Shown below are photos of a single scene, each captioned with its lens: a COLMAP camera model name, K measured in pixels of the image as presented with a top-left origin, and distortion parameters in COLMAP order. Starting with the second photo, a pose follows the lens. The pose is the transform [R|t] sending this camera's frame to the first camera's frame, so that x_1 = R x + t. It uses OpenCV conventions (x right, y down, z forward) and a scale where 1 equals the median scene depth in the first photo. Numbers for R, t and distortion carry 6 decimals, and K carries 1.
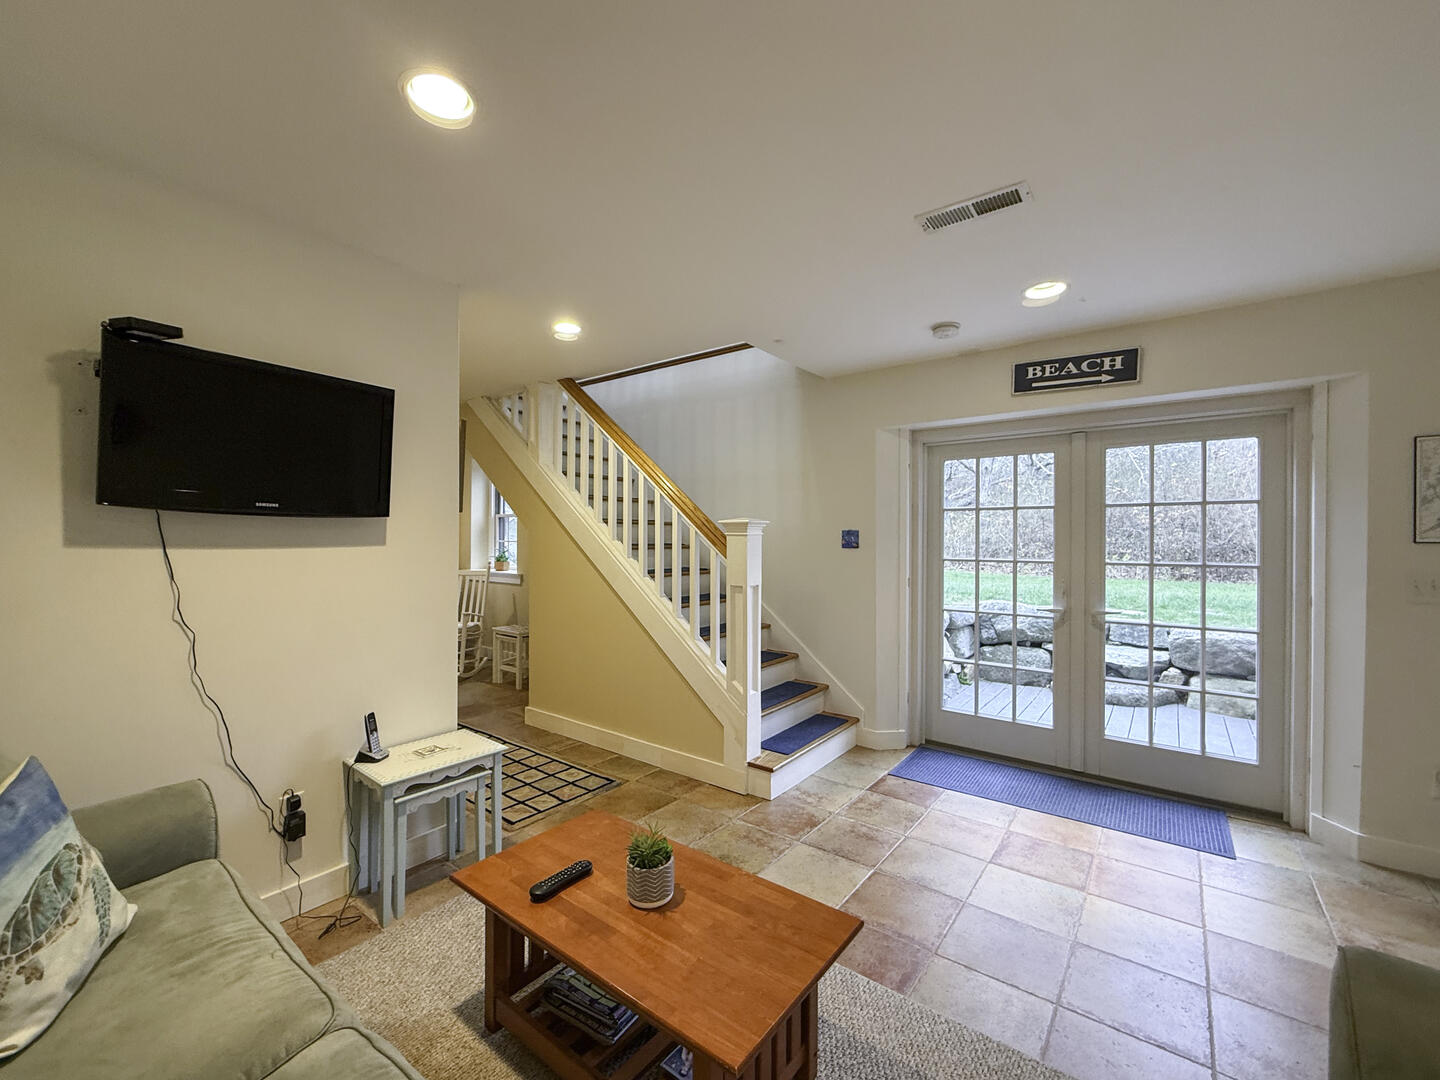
lens RADIAL K [[582.8, 0, 717.6], [0, 582.8, 539.2], [0, 0, 1]] dist [-0.001230, 0.000318]
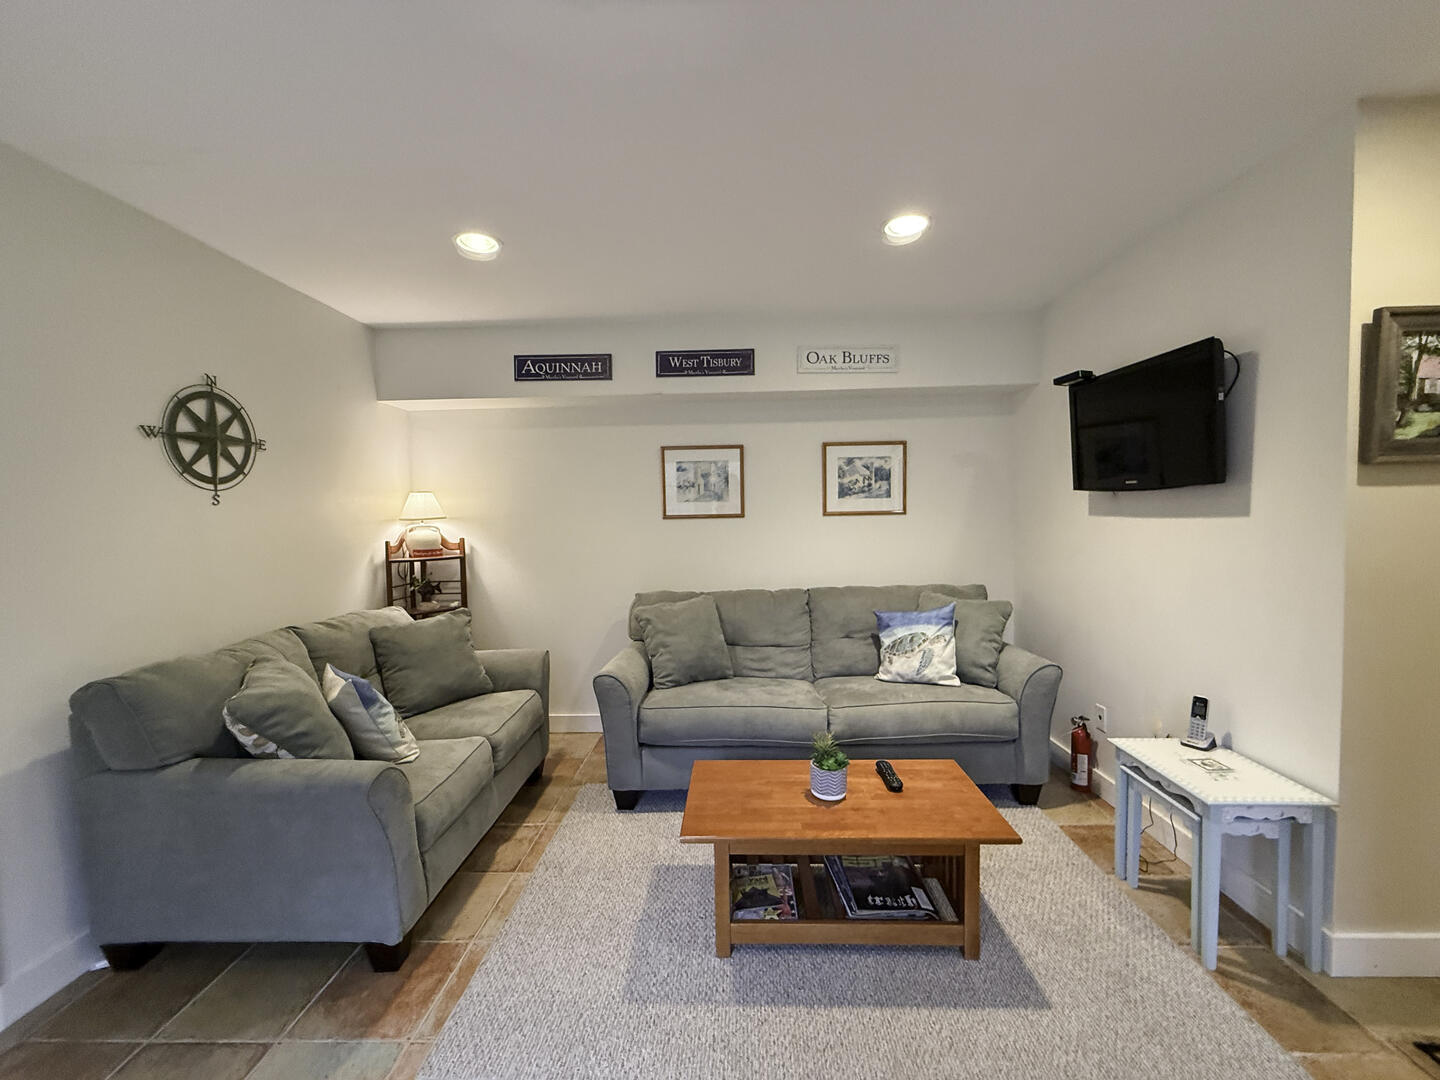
lens RADIAL K [[582.8, 0, 717.6], [0, 582.8, 539.2], [0, 0, 1]] dist [-0.001230, 0.000318]
pose [[-0.816463, 0.031790, -0.576523, 0.625691], [0.016033, 0.999346, 0.032400, 0.006606], [0.577176, 0.017210, -0.816439, 1.466406]]
